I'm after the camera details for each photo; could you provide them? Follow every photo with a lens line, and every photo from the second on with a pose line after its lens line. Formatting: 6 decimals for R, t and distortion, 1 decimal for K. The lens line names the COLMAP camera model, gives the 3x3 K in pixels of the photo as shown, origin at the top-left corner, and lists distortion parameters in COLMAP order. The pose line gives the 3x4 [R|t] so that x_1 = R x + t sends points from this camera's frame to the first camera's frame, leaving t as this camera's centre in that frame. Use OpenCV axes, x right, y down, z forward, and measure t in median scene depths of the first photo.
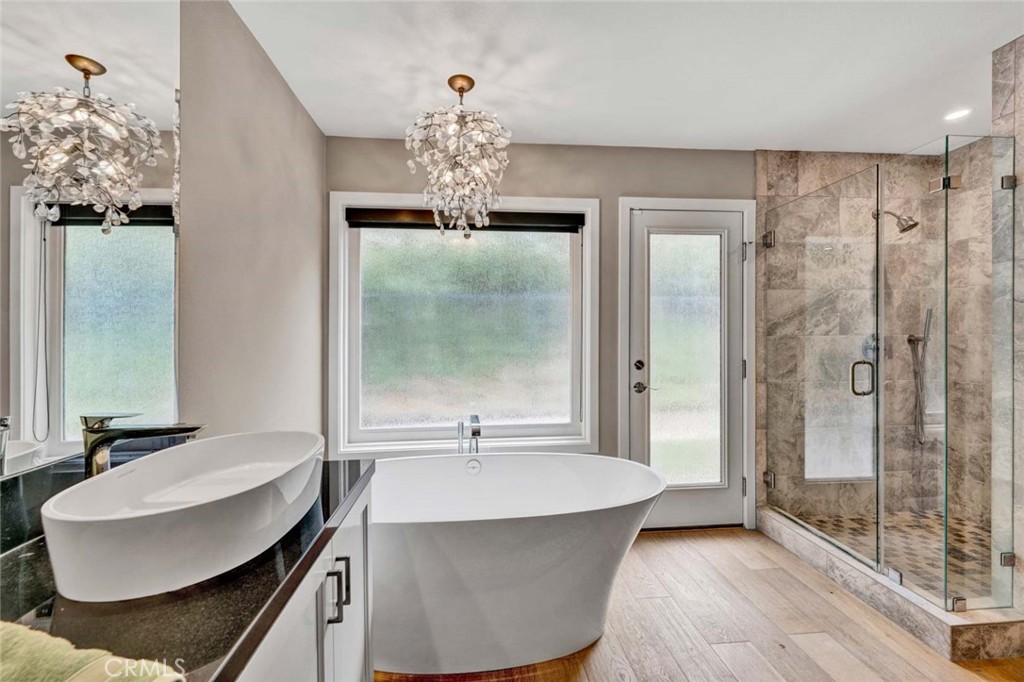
lens RADIAL K [[412.9, 0, 511.3], [0, 412.9, 331.3], [0, 0, 1]] dist [-0.009896, -0.000098]
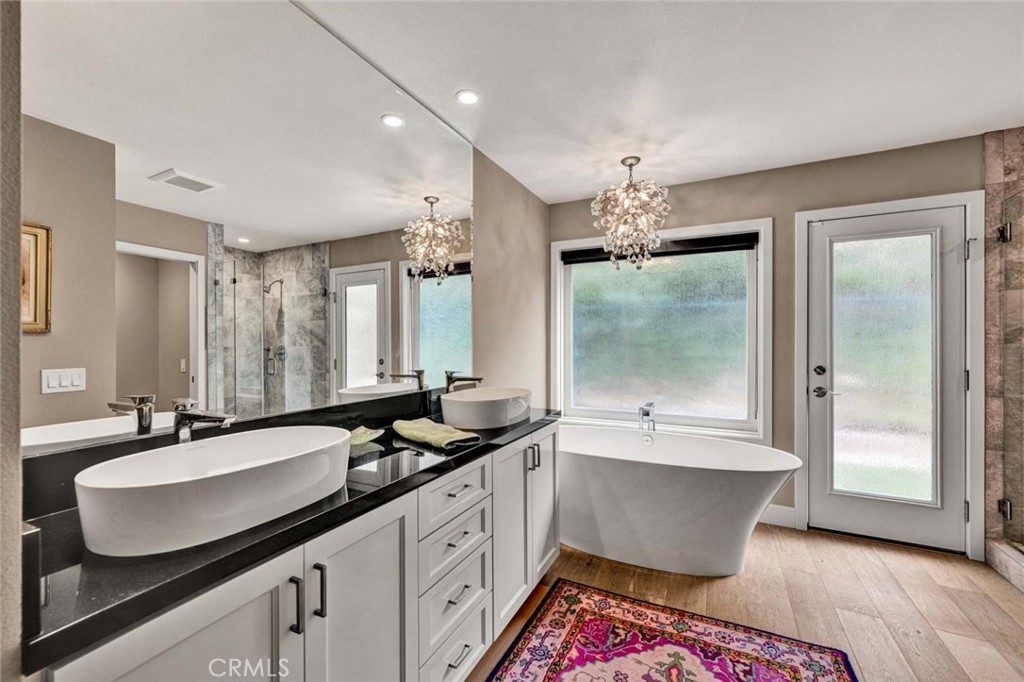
lens RADIAL K [[416.4, 0, 512.0], [0, 416.4, 341.0], [0, 0, 1]] dist [0.000335, 0.000082]
pose [[0.845168, 0.006043, -0.534466, 0.218921], [-0.000241, 0.999940, 0.010926, -0.003950], [0.534500, -0.009106, 0.845119, -0.307029]]
